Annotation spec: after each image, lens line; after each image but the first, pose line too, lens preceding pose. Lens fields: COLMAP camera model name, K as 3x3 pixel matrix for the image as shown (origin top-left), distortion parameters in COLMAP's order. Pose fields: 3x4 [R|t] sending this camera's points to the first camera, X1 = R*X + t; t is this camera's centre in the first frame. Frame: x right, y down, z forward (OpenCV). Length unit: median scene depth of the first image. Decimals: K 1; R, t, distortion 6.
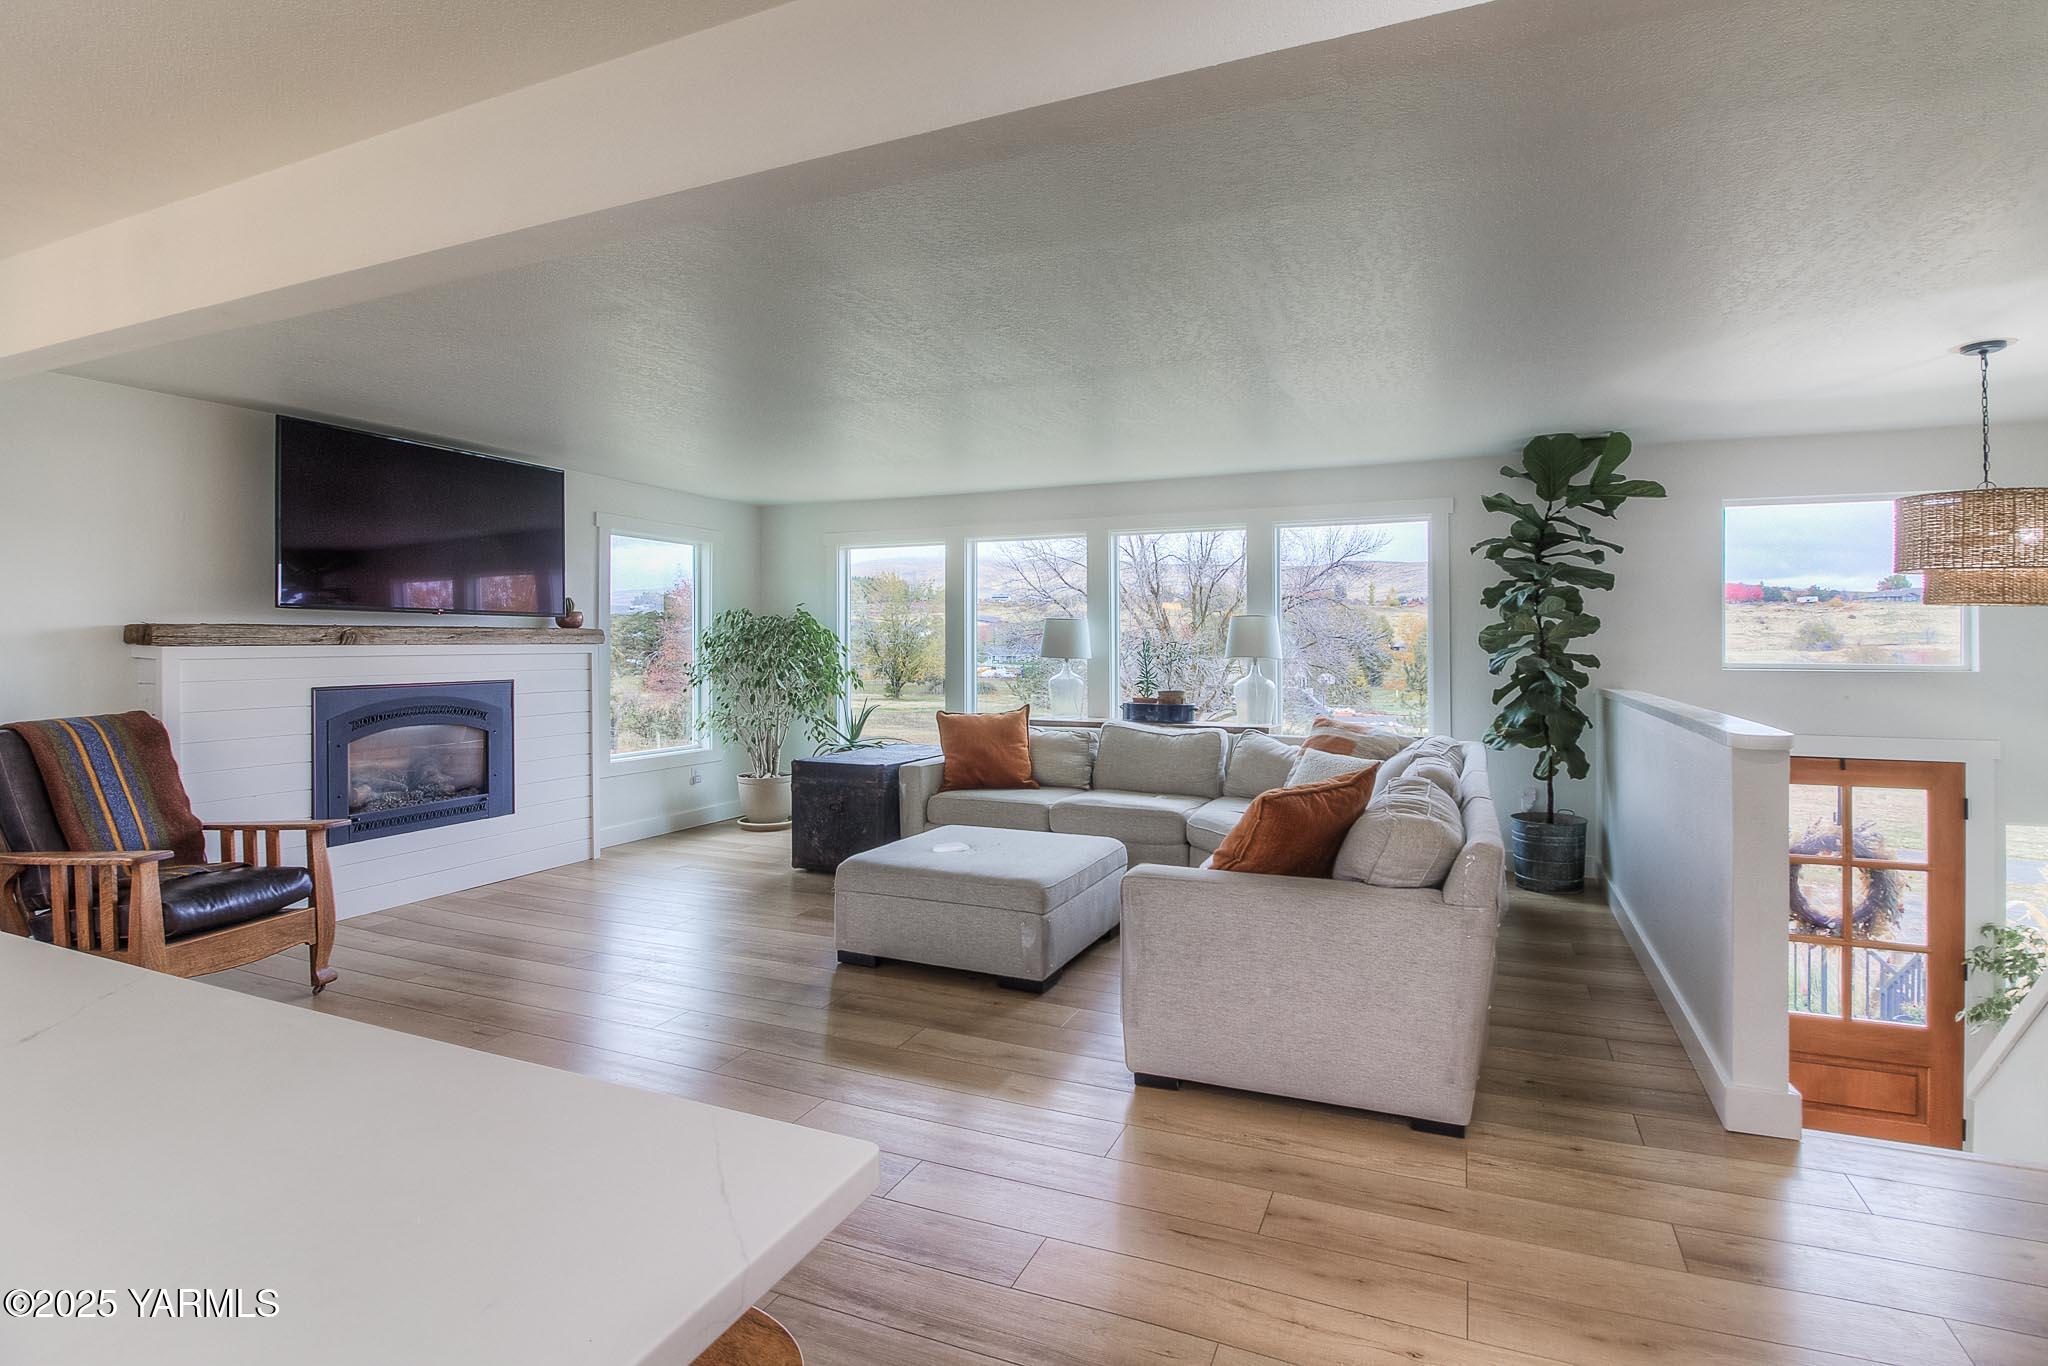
lens RADIAL K [[963.1, 0, 1063.1], [0, 963.1, 647.4], [0, 0, 1]] dist [-0.010553, 0.001376]
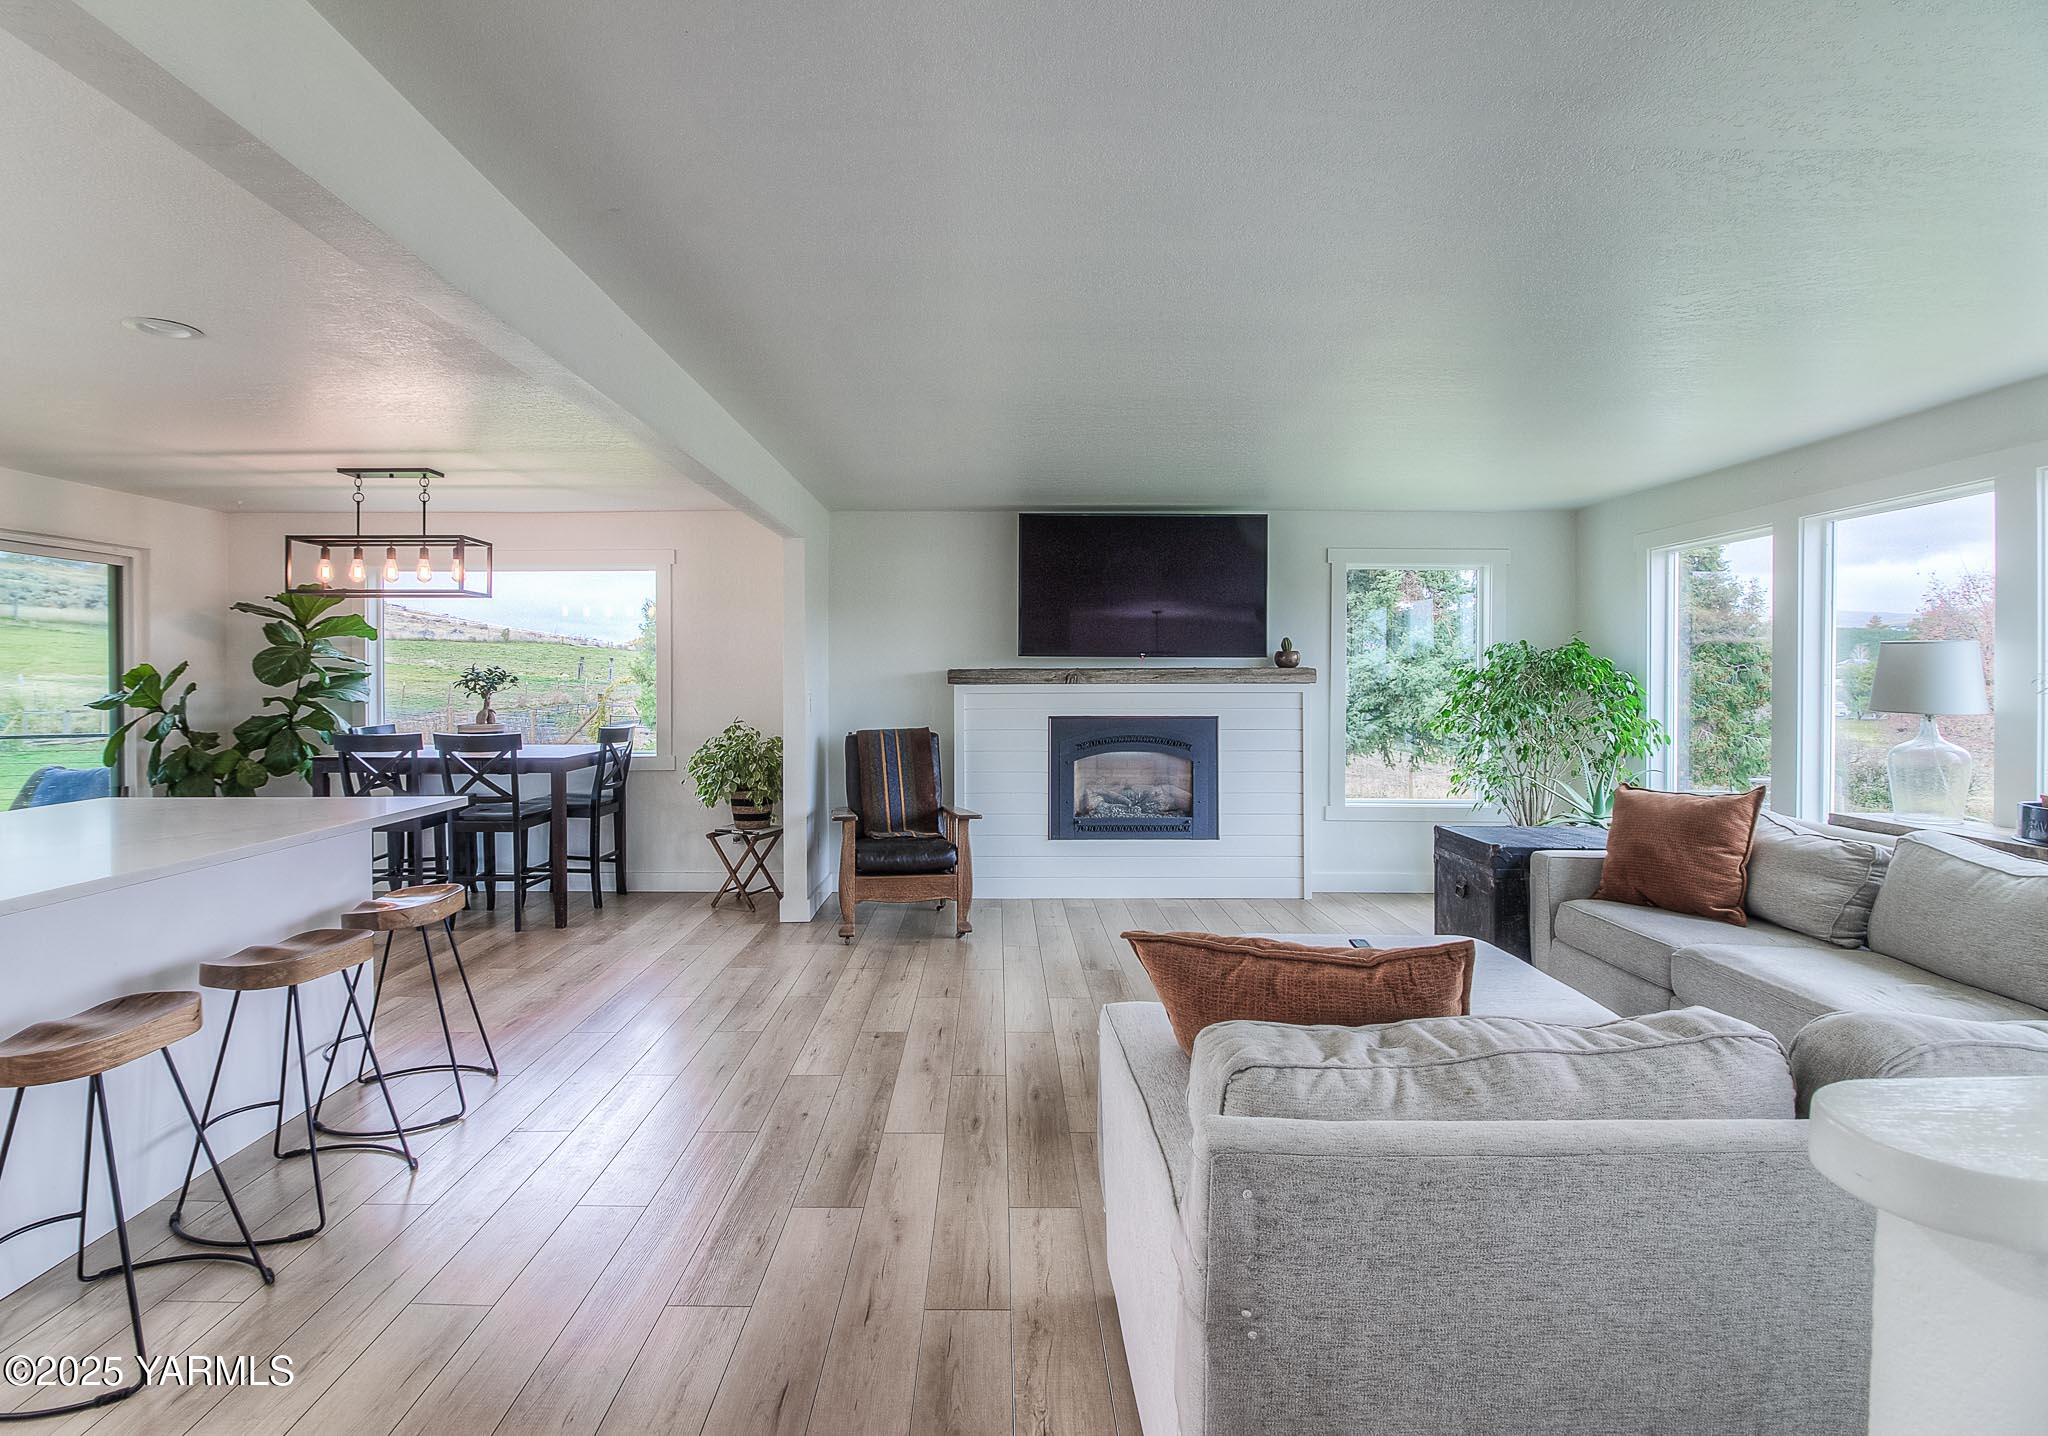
lens RADIAL K [[1017.2, 0, 975.2], [0, 1017.2, 690.5], [0, 0, 1]] dist [-0.002263, -0.007417]
pose [[0.381606, 0.011510, -0.924253, 0.445503], [-0.005427, 0.999933, 0.010211, -0.006675], [0.924309, 0.001120, 0.381643, 0.363385]]
